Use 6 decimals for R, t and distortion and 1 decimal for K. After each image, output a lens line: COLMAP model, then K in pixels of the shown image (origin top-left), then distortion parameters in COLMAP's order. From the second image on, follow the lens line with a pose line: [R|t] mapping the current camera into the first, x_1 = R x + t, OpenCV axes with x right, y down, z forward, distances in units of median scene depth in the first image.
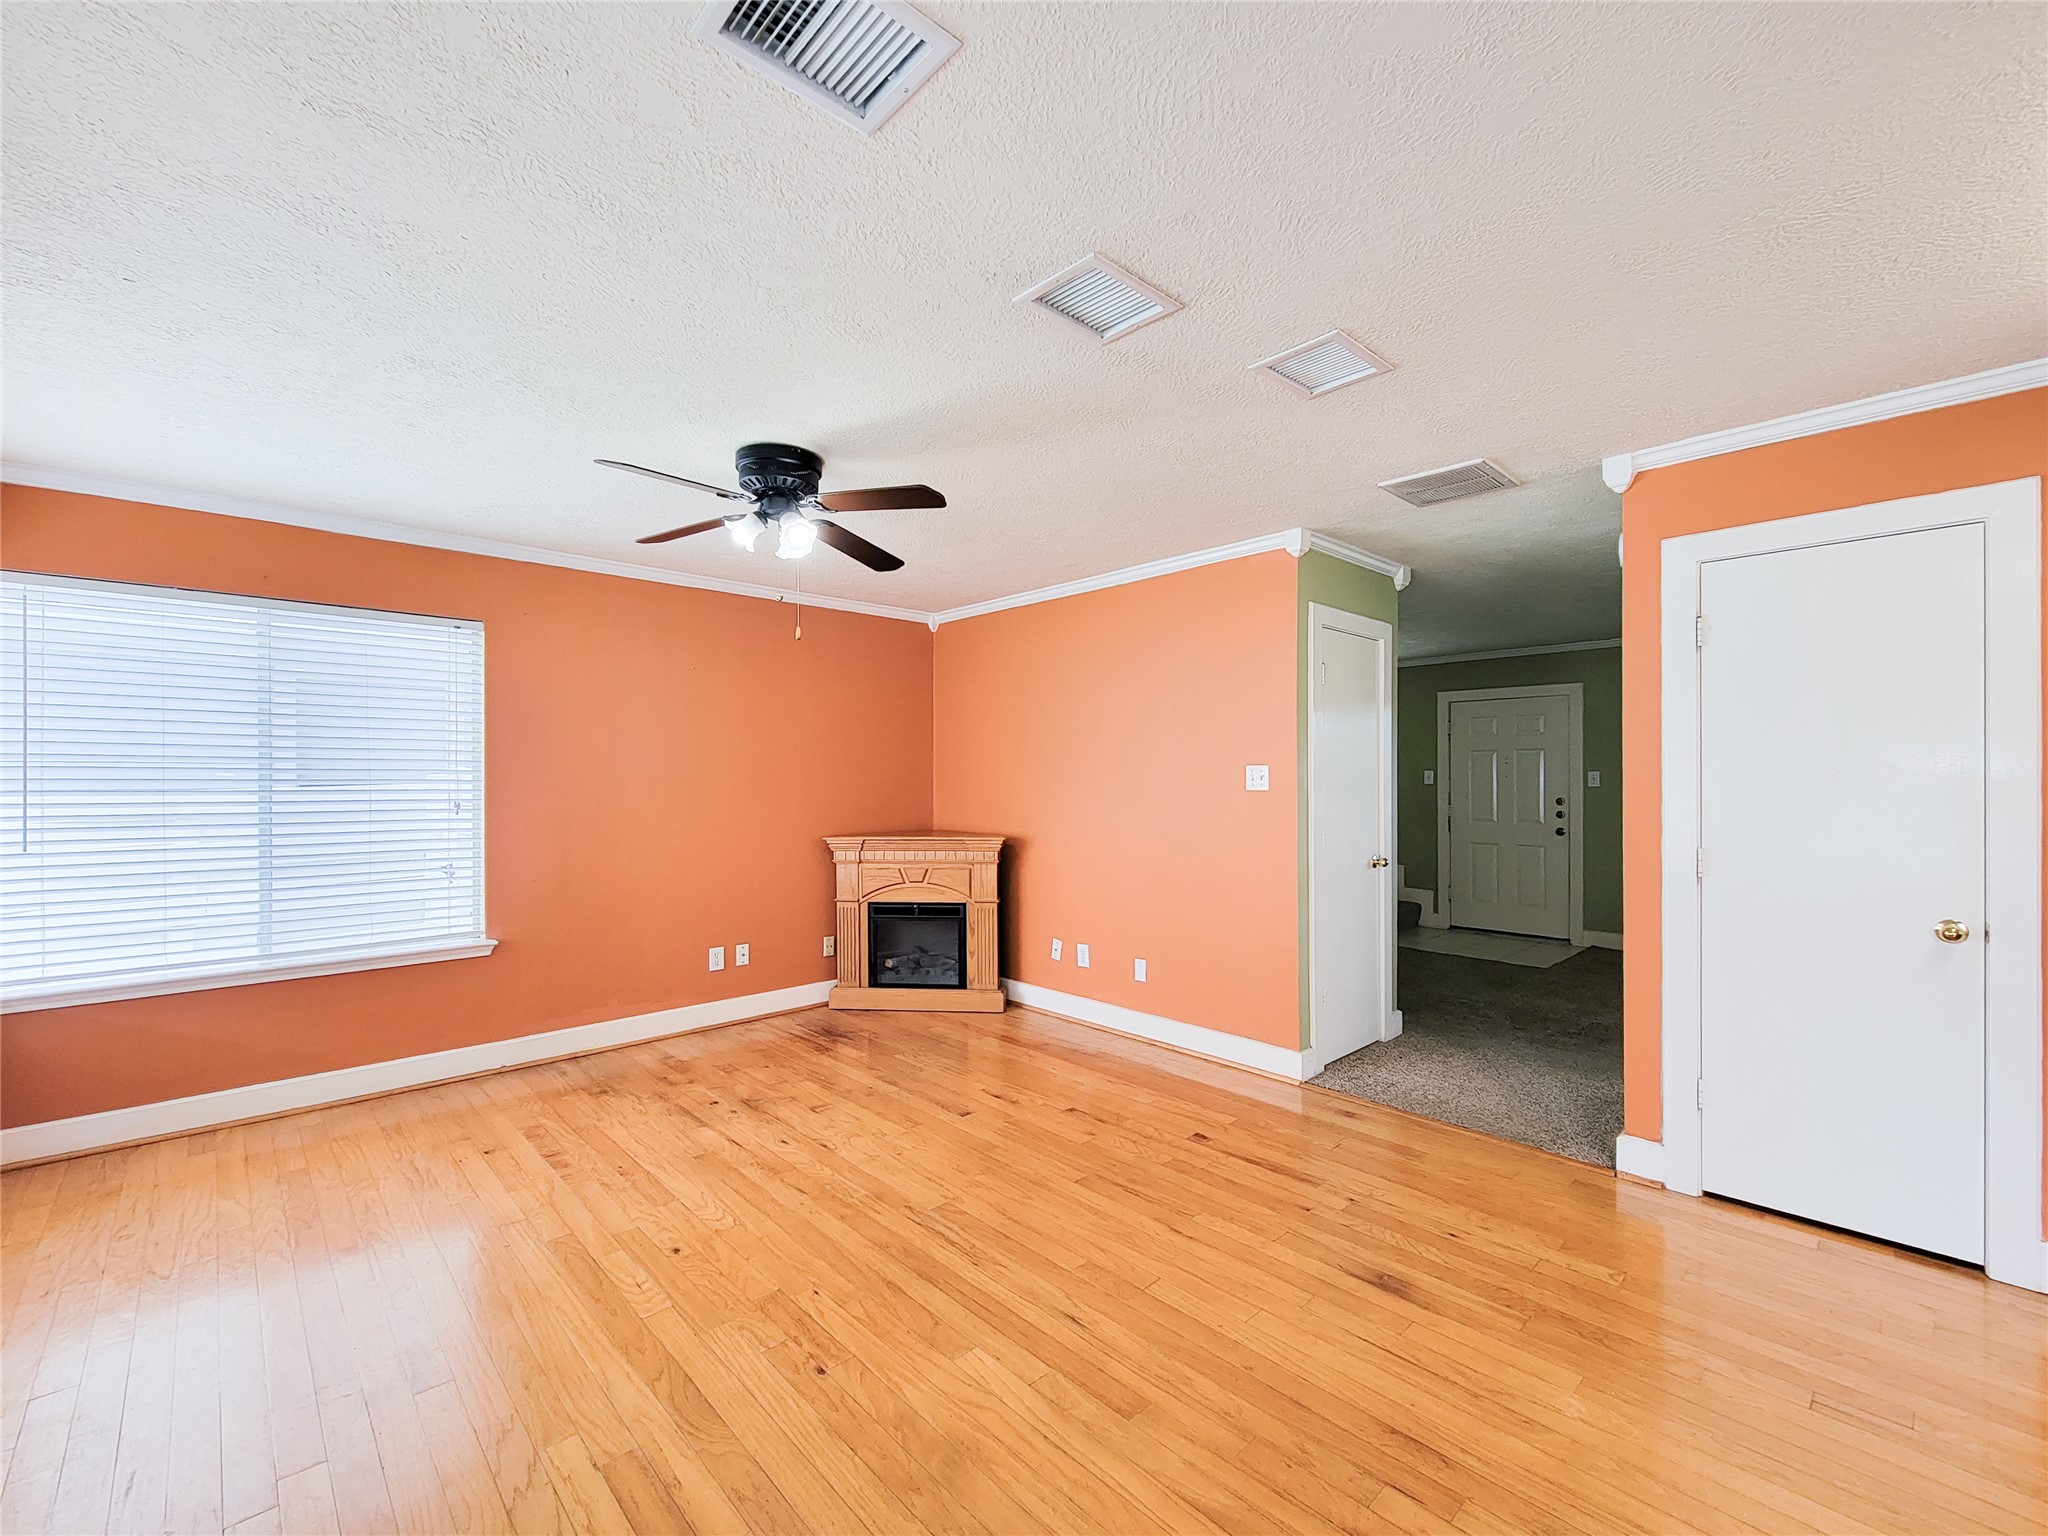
lens RADIAL K [[846.0, 0, 1018.7], [0, 846.0, 787.1], [0, 0, 1]] dist [0.001084, -0.002581]
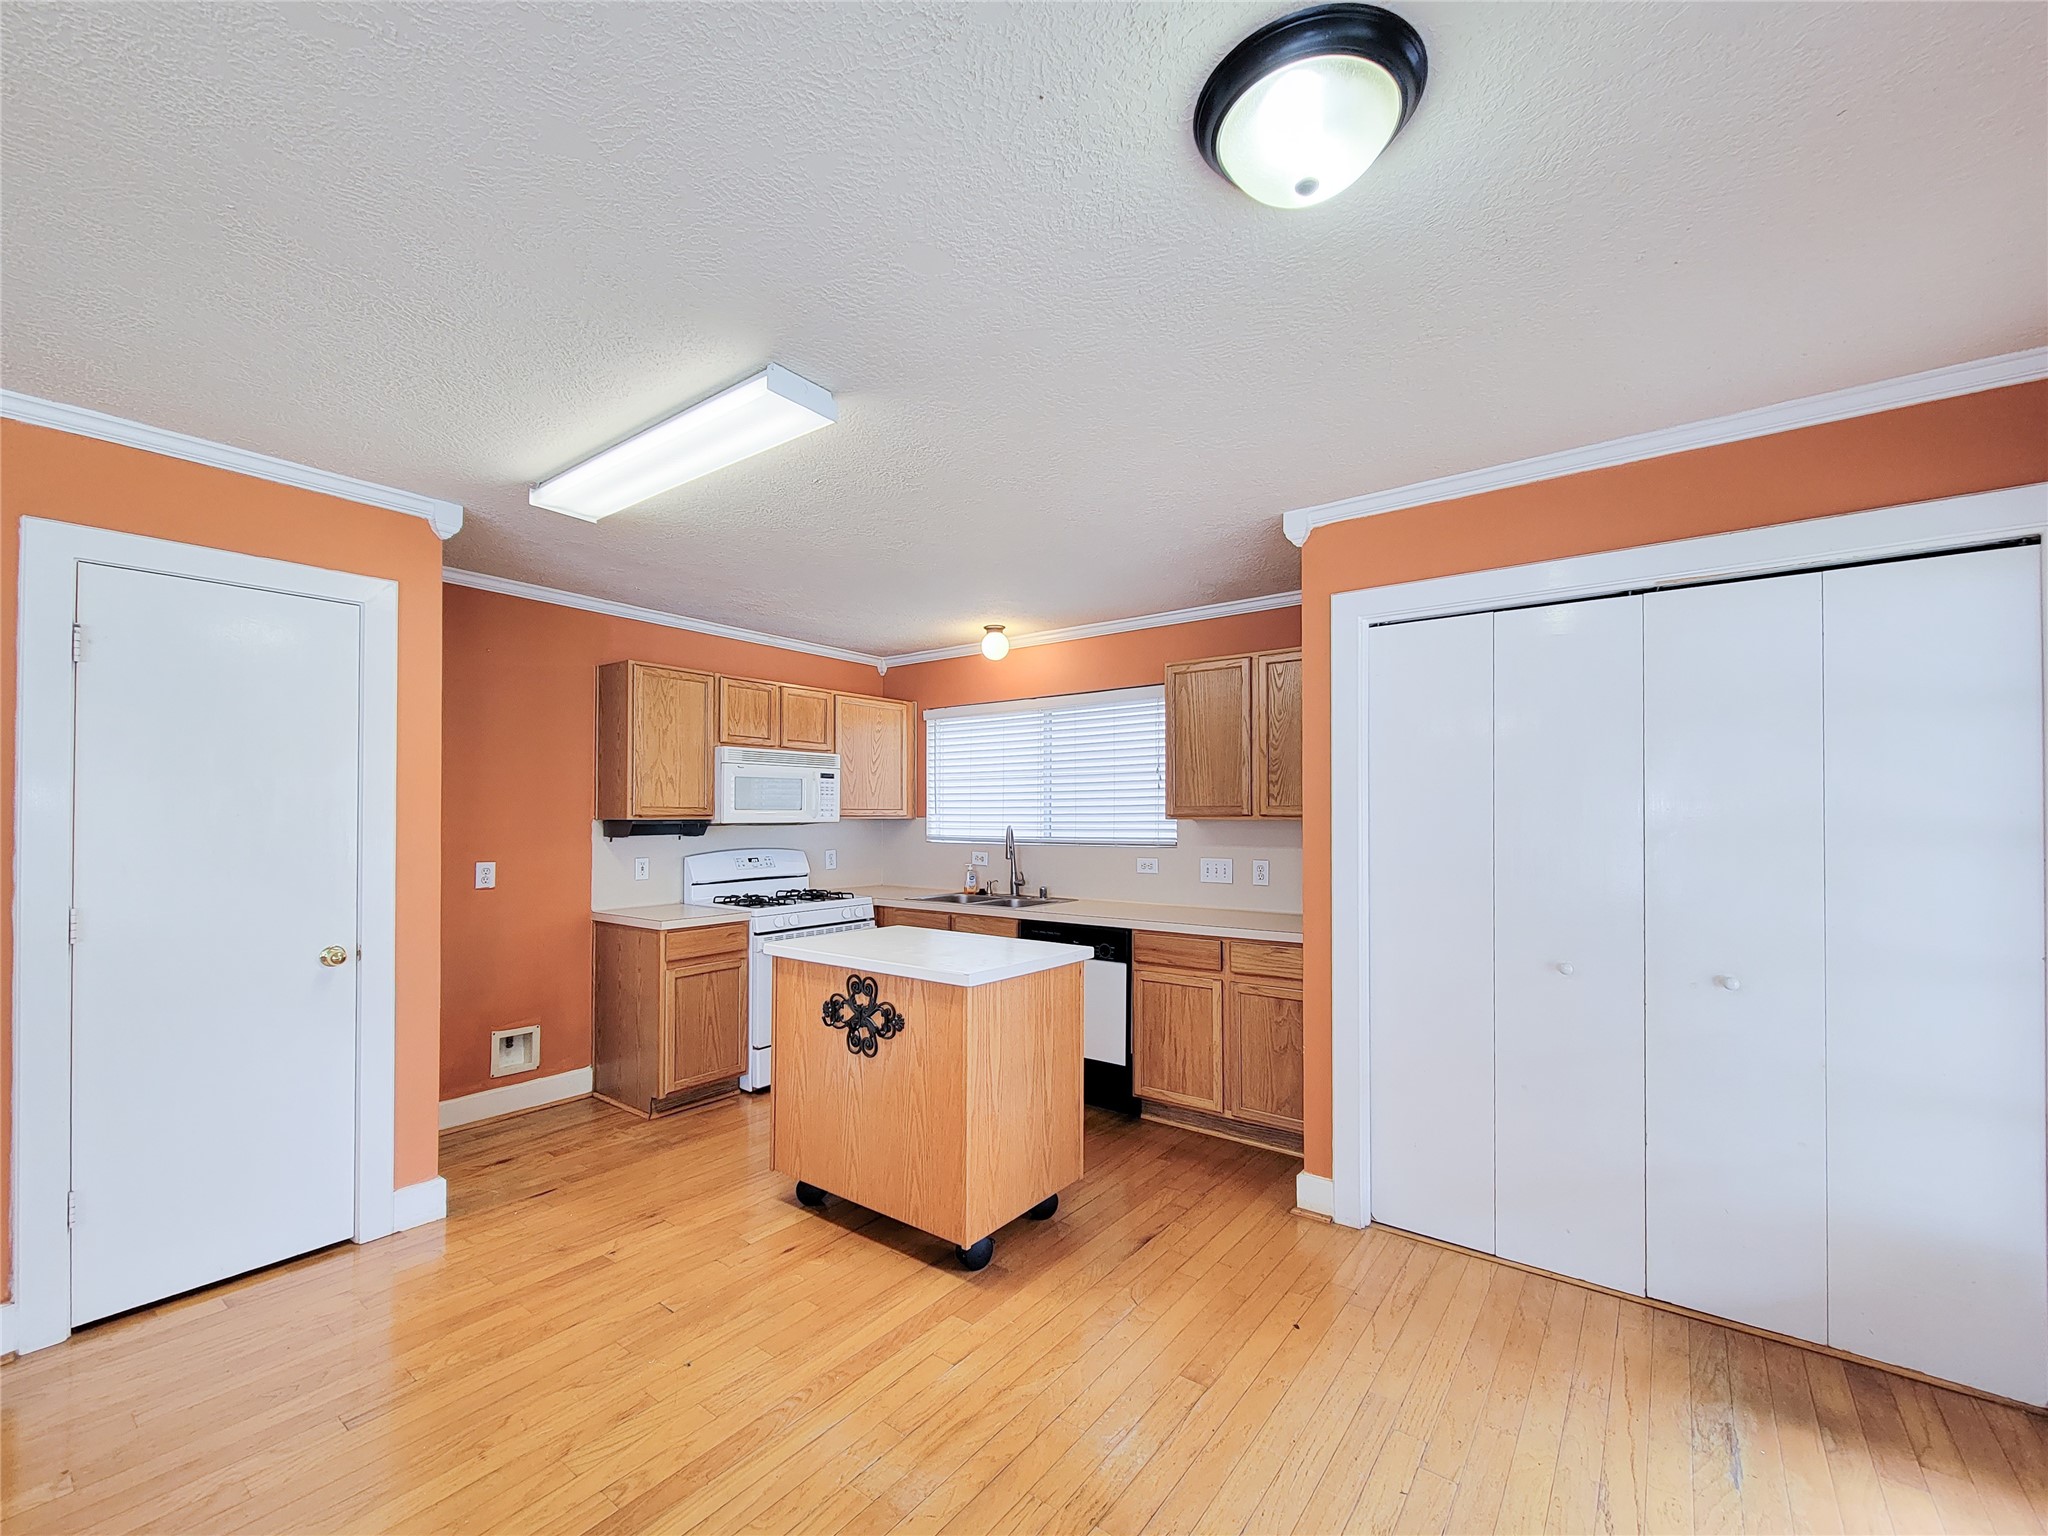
lens RADIAL K [[847.2, 0, 1029.5], [0, 847.2, 802.7], [0, 0, 1]] dist [-0.000283, -0.000661]
pose [[-0.175560, 0.022477, 0.984212, -0.192829], [0.009588, 0.999731, -0.021121, -0.003539], [-0.984422, 0.005729, -0.175728, 0.272049]]
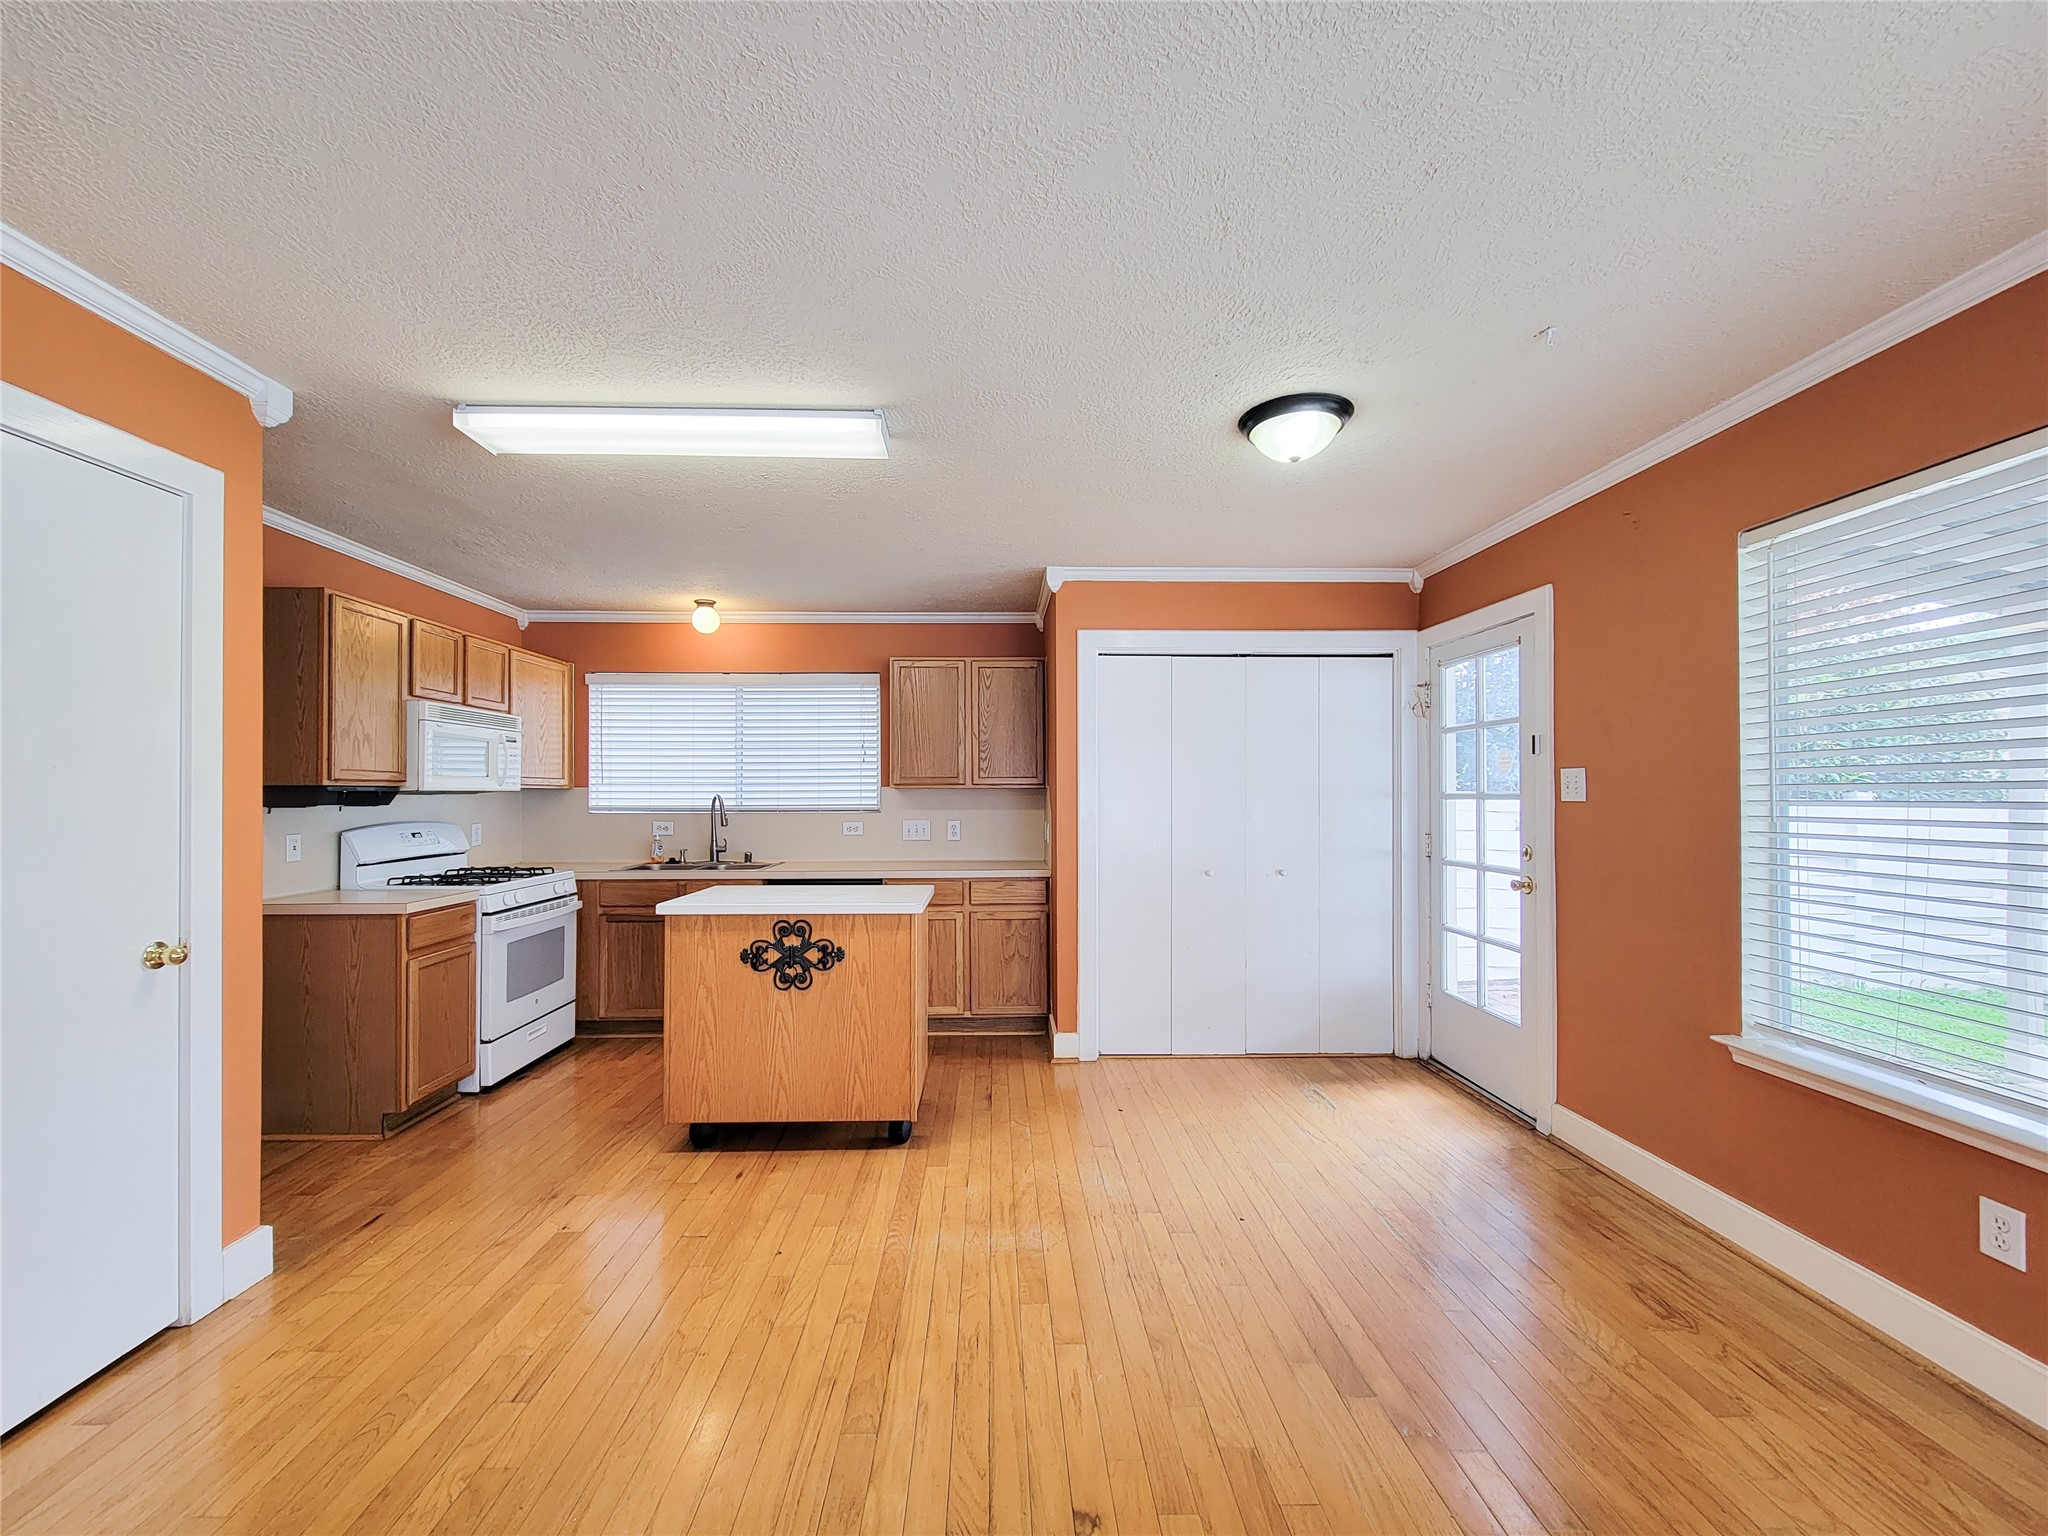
lens RADIAL K [[846.0, 0, 1018.7], [0, 846.0, 787.1], [0, 0, 1]] dist [0.001084, -0.002581]
pose [[-0.754377, 0.014686, 0.656277, -0.132659], [0.012550, 0.999890, -0.007949, 0.015846], [-0.656321, 0.002240, -0.754478, 1.072624]]
